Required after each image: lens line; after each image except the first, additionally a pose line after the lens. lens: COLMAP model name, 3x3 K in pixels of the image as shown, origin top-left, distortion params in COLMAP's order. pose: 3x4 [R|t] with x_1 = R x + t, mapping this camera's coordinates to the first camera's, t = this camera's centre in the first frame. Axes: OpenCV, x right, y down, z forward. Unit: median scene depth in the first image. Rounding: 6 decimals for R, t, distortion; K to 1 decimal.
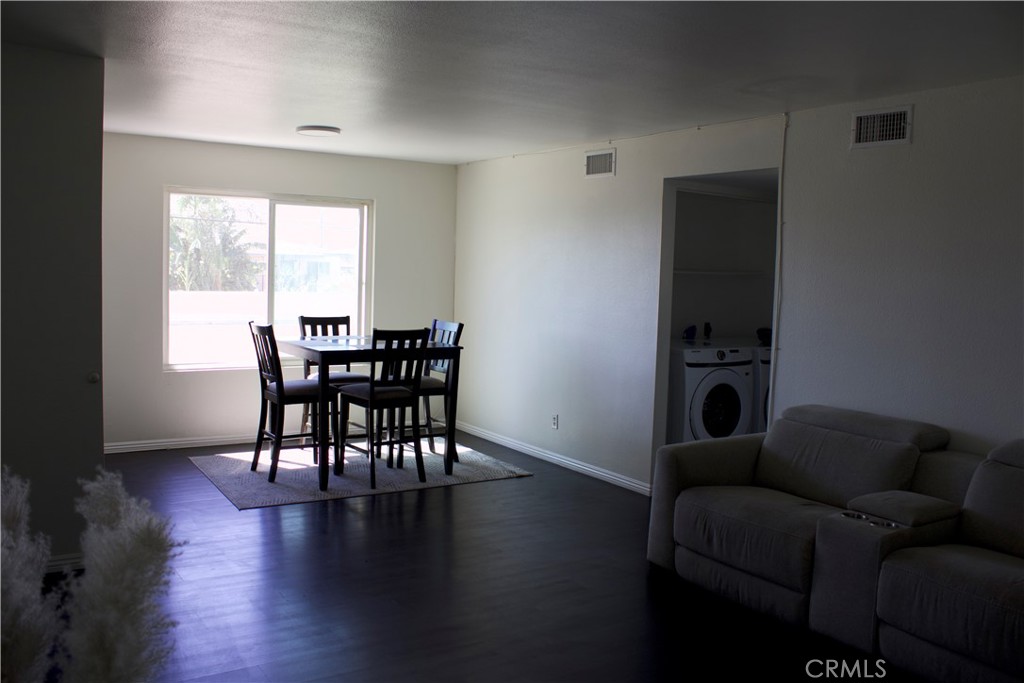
lens RADIAL K [[881.3, 0, 512.0], [0, 881.3, 341.5], [0, 0, 1]] dist [-0.153171, 0.178878]
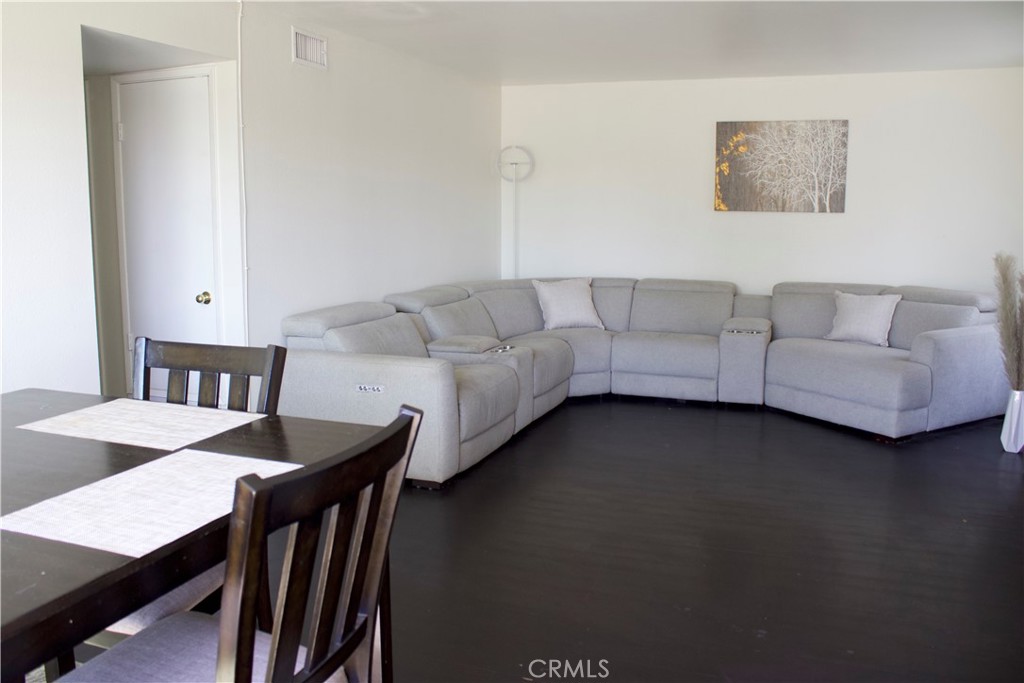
lens RADIAL K [[881.3, 0, 512.0], [0, 881.3, 341.5], [0, 0, 1]] dist [-0.153171, 0.178878]
pose [[-0.593142, -0.156376, 0.789765, -0.632298], [0.043375, 0.973324, 0.225298, -0.119605], [-0.803929, 0.167889, -0.570536, 1.445636]]
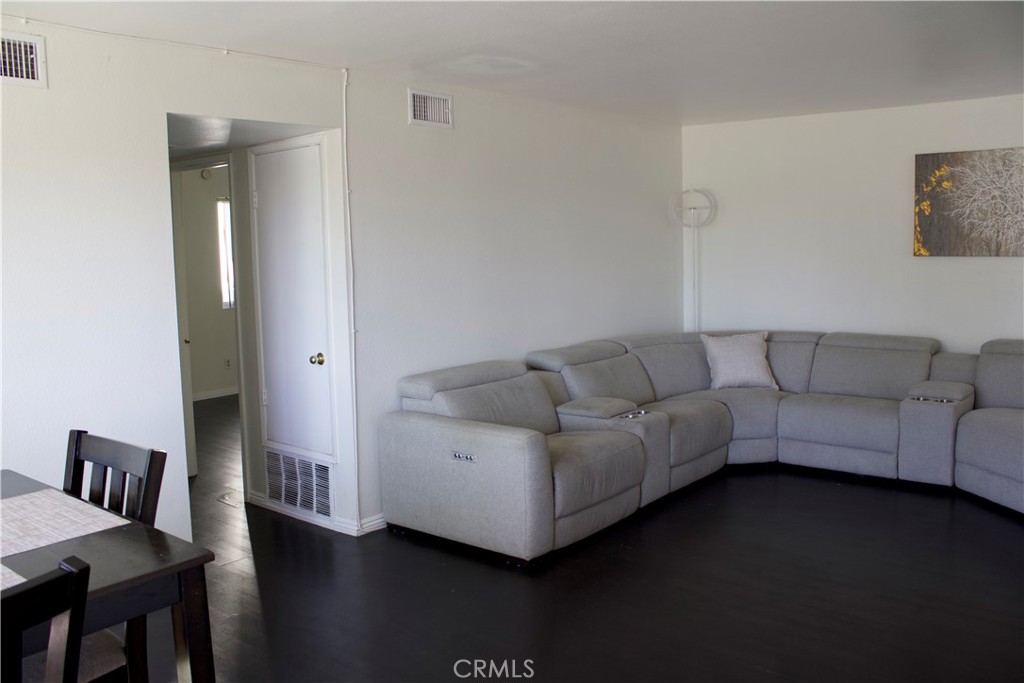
lens RADIAL K [[881.3, 0, 512.0], [0, 881.3, 341.5], [0, 0, 1]] dist [-0.153171, 0.178878]
pose [[-0.306066, -0.136316, 0.942200, -0.669570], [0.090265, 0.981082, 0.171263, -0.135741], [-0.947721, 0.137465, -0.287971, 1.228677]]
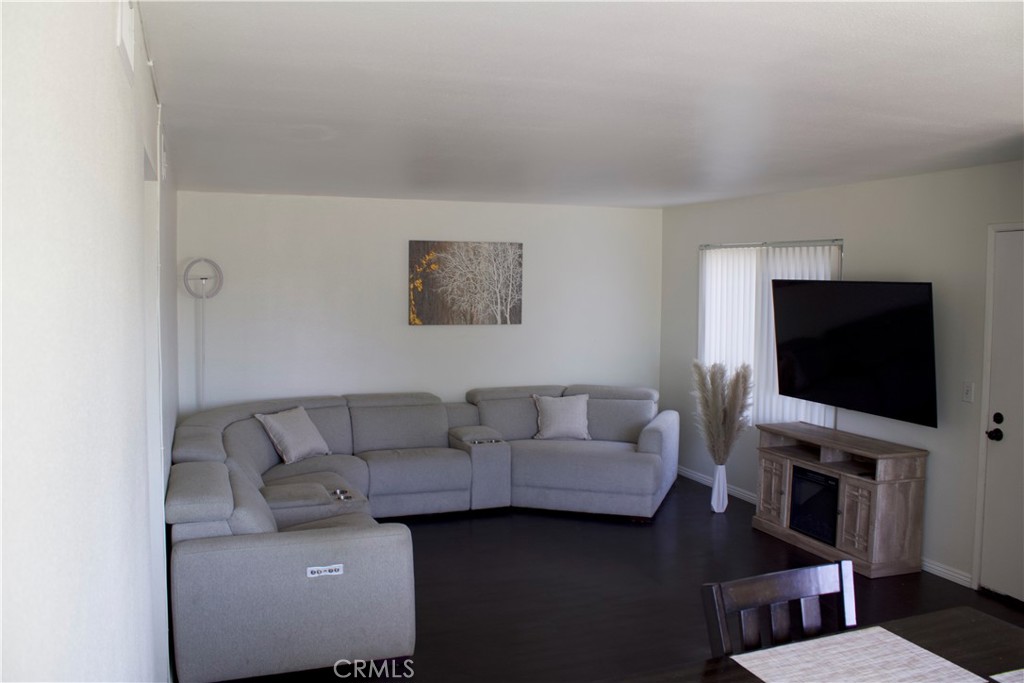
lens RADIAL K [[881.3, 0, 512.0], [0, 881.3, 341.5], [0, 0, 1]] dist [-0.153171, 0.178878]
pose [[-0.977999, -0.055408, 0.201117, -0.102982], [-0.023472, 0.987187, 0.157832, -0.211623], [-0.207285, 0.149639, -0.966768, 1.768094]]
